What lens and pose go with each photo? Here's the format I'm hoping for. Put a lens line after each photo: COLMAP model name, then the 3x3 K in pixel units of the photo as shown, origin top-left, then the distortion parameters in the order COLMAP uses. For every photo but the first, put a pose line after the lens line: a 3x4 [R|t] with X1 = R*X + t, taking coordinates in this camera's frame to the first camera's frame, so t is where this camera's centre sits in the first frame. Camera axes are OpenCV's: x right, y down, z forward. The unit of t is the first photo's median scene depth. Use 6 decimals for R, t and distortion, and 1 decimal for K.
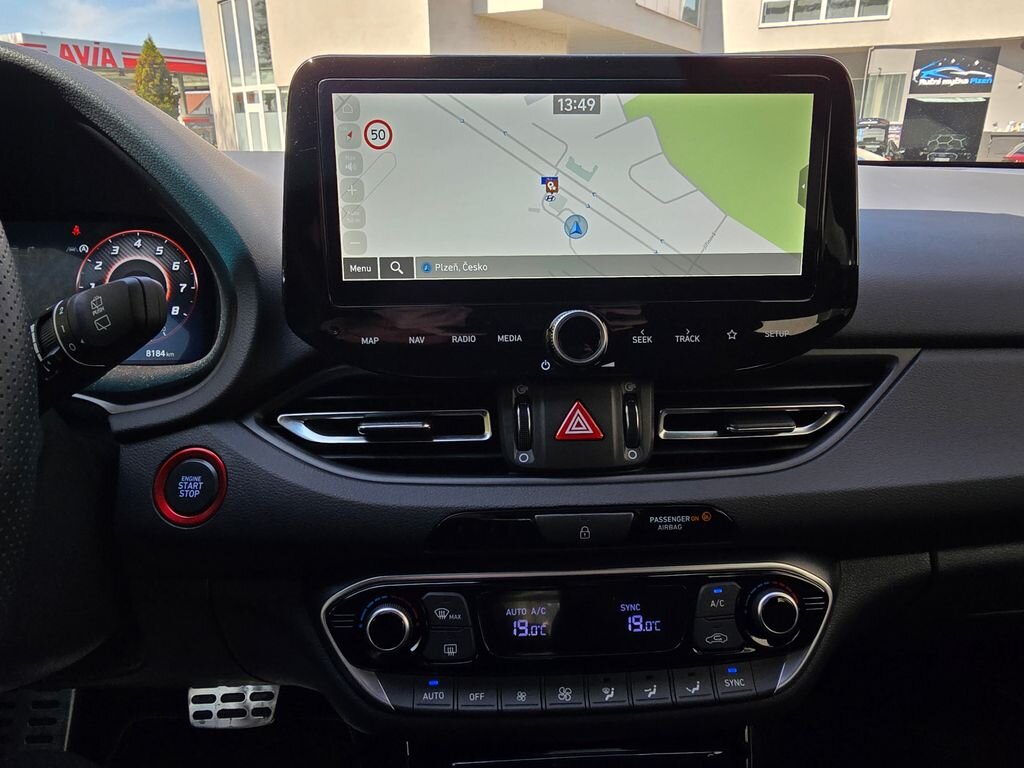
lens RADIAL K [[695.0, 0, 518.2], [0, 695.0, 393.3], [0, 0, 1]] dist [0.008617, -0.005515]
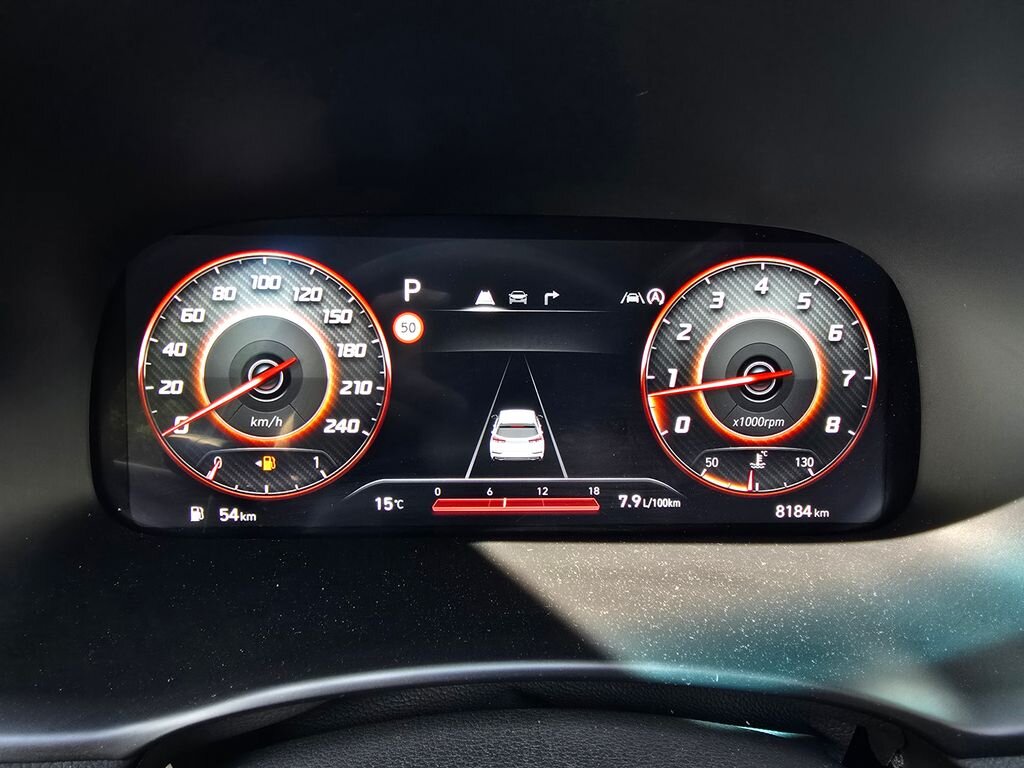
lens RADIAL K [[700.4, 0, 478.9], [0, 700.4, 384.6], [0, 0, 1]] dist [0.004187, 0.001647]
pose [[0.999914, 0.012421, -0.004238, -0.831618], [-0.011975, 0.995615, 0.092776, -0.213067], [0.005372, -0.092717, 0.995678, 0.572712]]
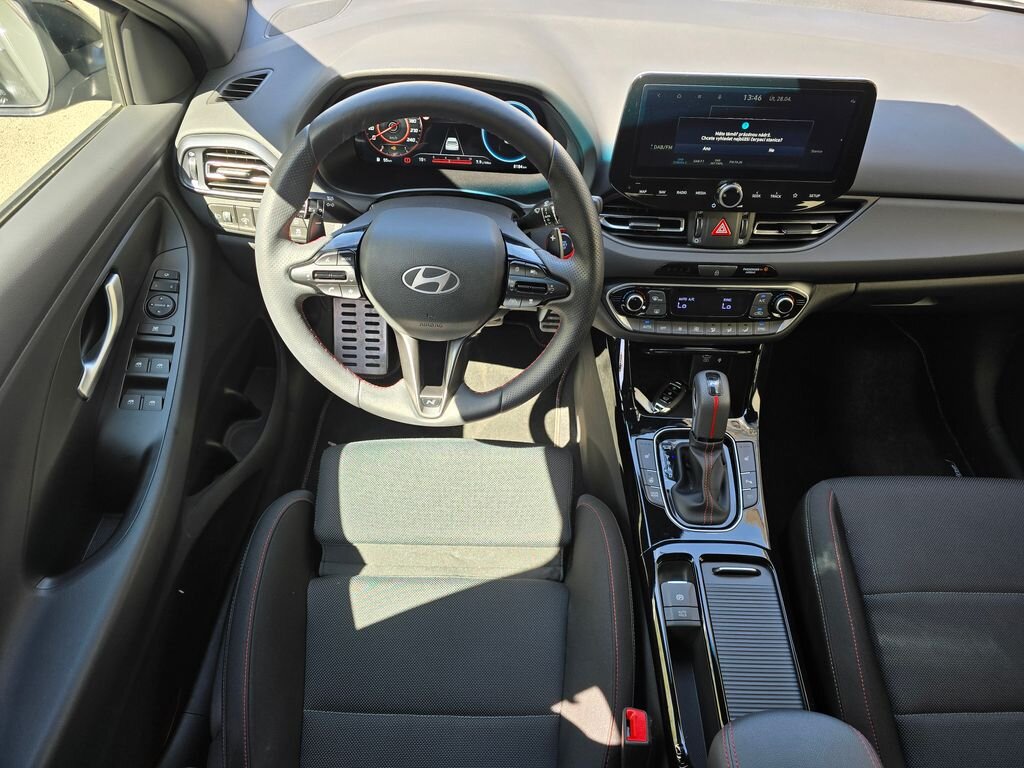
lens RADIAL K [[684.8, 0, 524.0], [0, 684.8, 379.3], [0, 0, 1]] dist [0.051845, -0.042373]
pose [[0.997897, 0.064817, -0.000708, -0.514622], [-0.055693, 0.862921, 0.502261, -0.610199], [0.033166, -0.501166, 0.864716, -1.239244]]
